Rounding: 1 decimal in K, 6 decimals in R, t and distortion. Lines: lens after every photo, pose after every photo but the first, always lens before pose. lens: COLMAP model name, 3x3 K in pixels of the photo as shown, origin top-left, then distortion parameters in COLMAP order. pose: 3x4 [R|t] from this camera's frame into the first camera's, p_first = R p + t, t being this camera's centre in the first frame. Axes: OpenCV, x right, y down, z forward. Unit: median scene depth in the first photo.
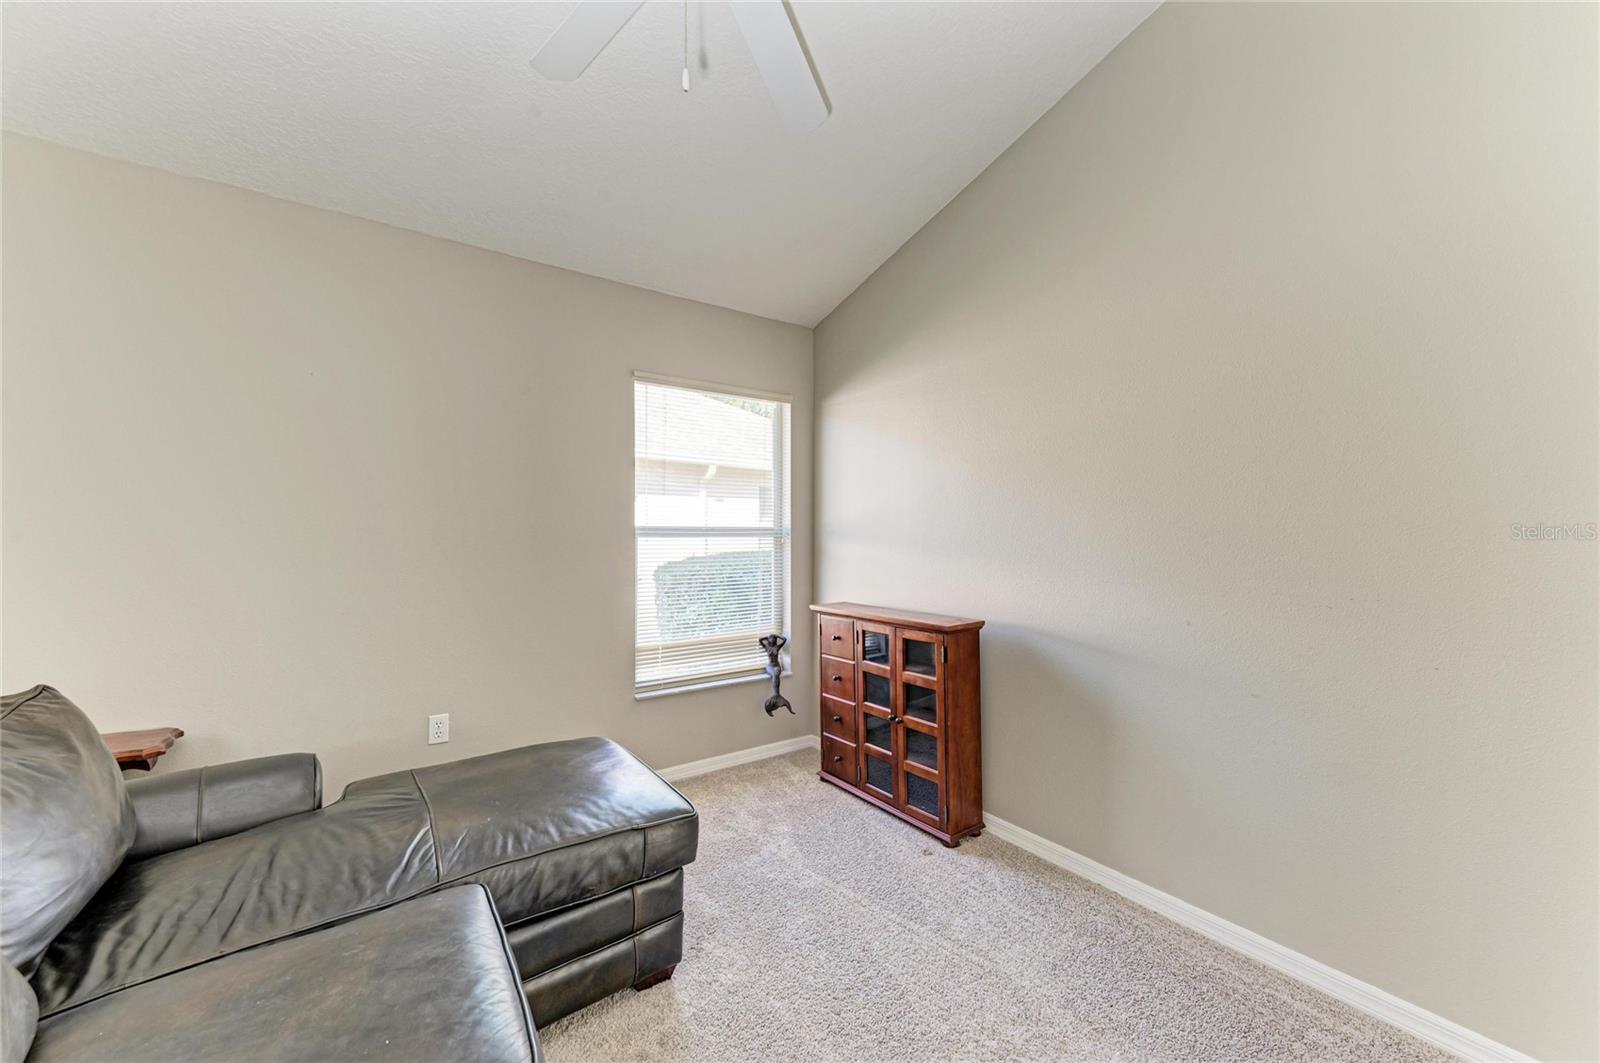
lens RADIAL K [[615.6, 0, 800.0], [0, 615.6, 531.5], [0, 0, 1]] dist [0.000015, -0.000041]
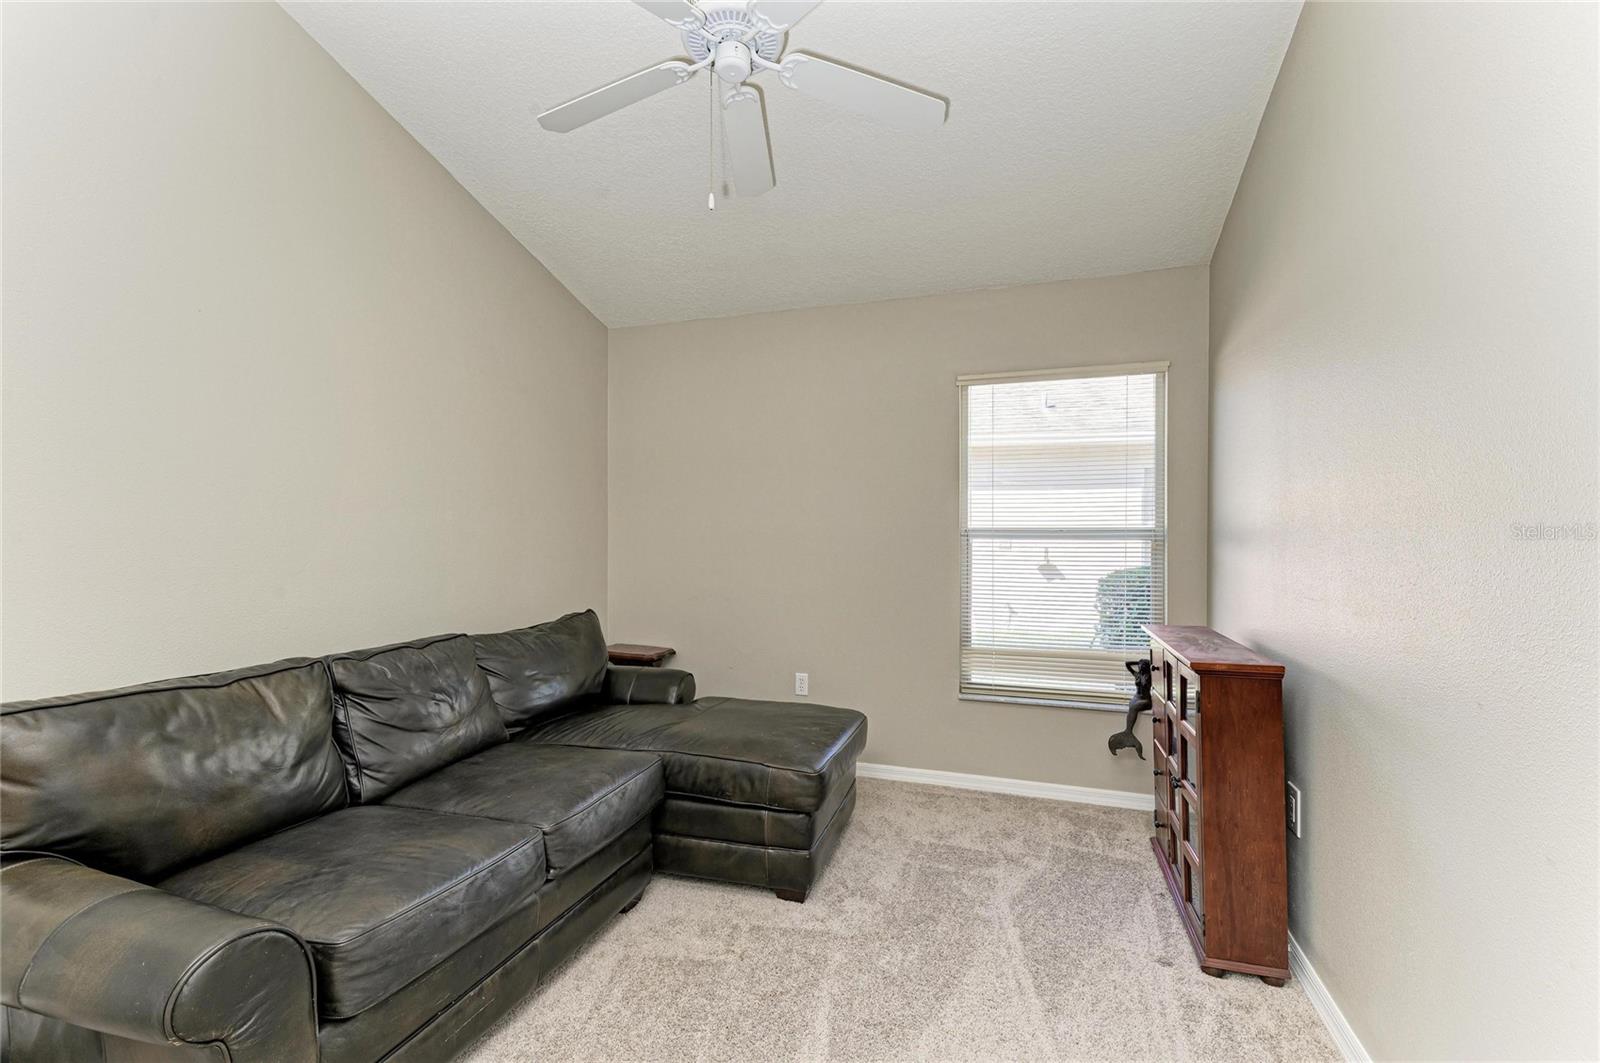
lens RADIAL K [[696.0, 0, 800.0], [0, 696.0, 531.5], [0, 0, 1]] dist [0.001487, 0.000117]
pose [[0.583433, -0.003494, -0.812154, 0.516343], [0.001951, 0.999994, -0.002900, -0.000041], [0.812159, 0.000107, 0.583437, 0.113677]]
